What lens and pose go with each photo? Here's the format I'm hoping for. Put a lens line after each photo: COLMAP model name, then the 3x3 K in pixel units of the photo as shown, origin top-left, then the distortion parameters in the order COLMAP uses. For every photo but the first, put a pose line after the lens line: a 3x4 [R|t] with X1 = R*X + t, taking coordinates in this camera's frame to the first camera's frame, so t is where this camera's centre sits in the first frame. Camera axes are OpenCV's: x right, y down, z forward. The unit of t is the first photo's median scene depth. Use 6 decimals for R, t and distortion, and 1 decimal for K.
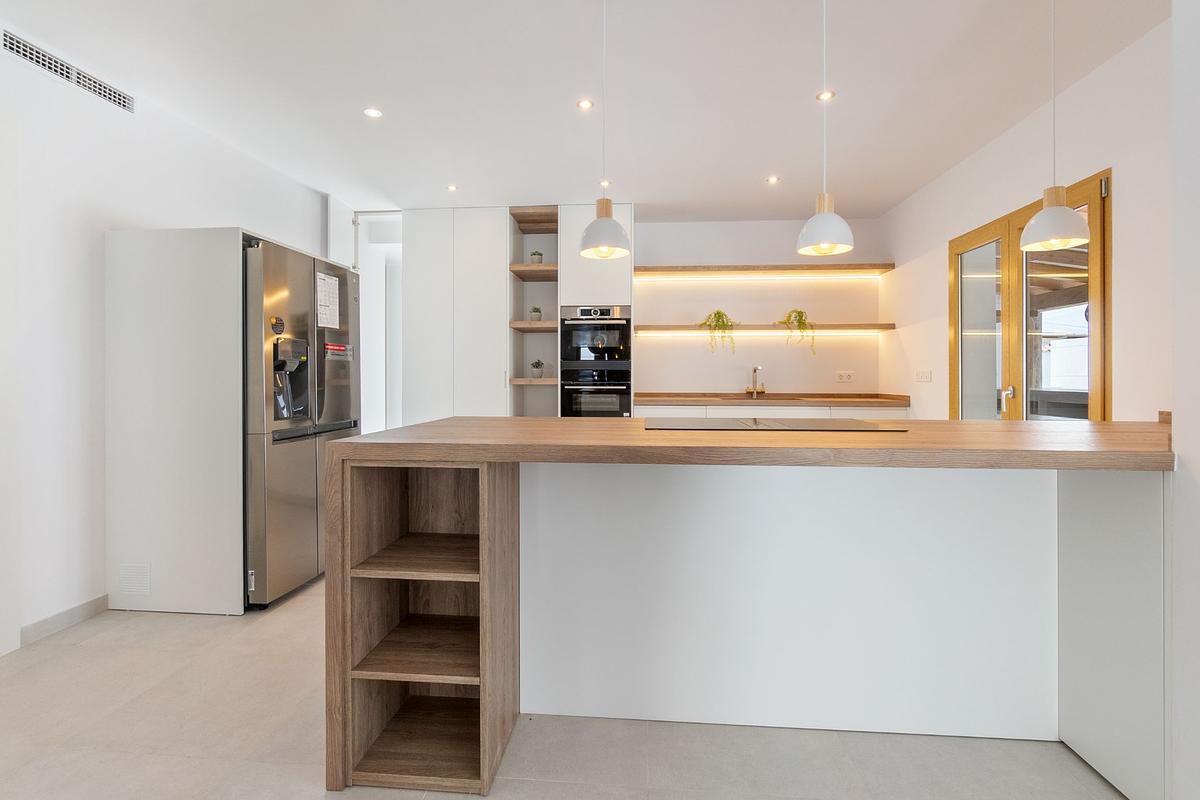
lens RADIAL K [[559.4, 0, 597.9], [0, 559.4, 377.0], [0, 0, 1]] dist [0.000347, 0.000044]
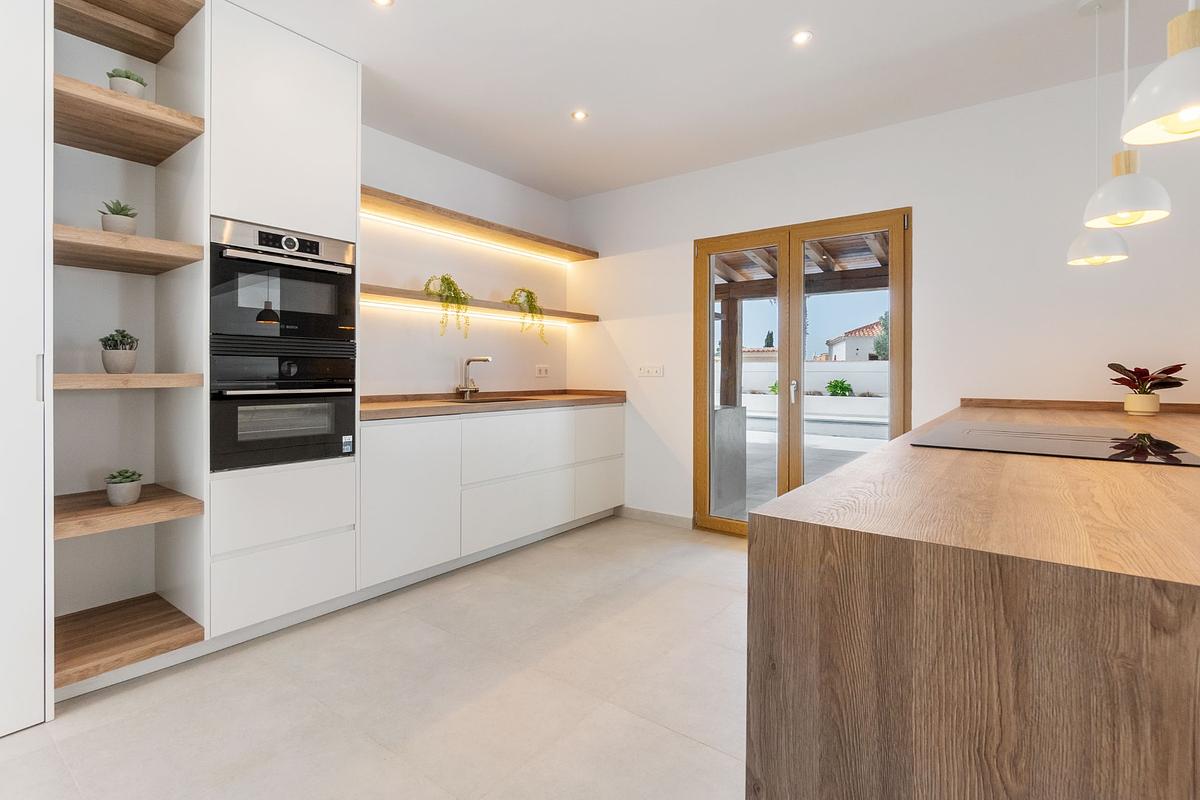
lens RADIAL K [[559.4, 0, 597.9], [0, 559.4, 377.0], [0, 0, 1]] dist [0.000347, 0.000044]
pose [[0.539986, -0.006680, 0.841648, -0.280243], [-0.003261, 0.999944, 0.010029, -0.000363], [-0.841668, -0.008160, 0.539934, 0.488995]]
